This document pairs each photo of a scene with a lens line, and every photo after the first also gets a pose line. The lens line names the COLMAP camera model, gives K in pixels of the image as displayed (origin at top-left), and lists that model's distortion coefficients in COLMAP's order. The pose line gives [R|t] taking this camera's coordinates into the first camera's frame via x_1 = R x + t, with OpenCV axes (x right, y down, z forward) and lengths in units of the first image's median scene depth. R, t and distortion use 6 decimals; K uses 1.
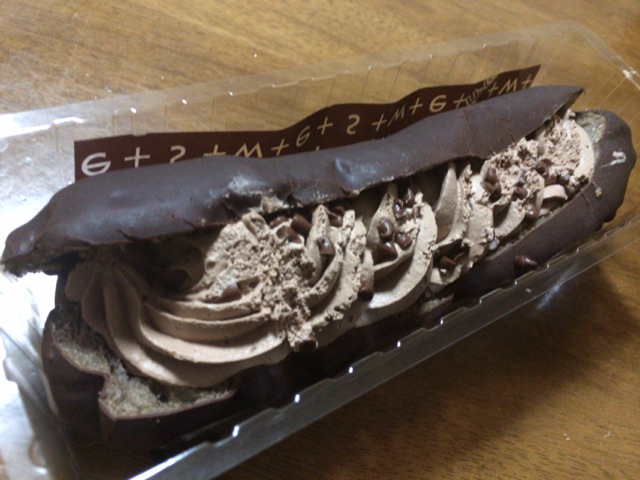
lens RADIAL K [[541.2, 0, 320.0], [0, 541.2, 240.0], [0, 0, 1]] dist [0.079249, -0.073578]
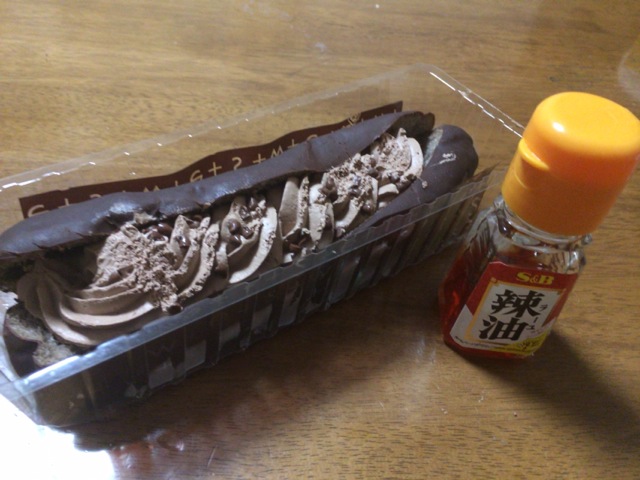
lens RADIAL K [[541.2, 0, 320.0], [0, 541.2, 240.0], [0, 0, 1]] dist [0.079249, -0.073578]
pose [[0.982994, -0.149164, -0.107110, 0.505333], [0.134242, 0.981692, -0.135126, 0.243636], [0.125305, 0.118449, 0.985022, -0.382455]]
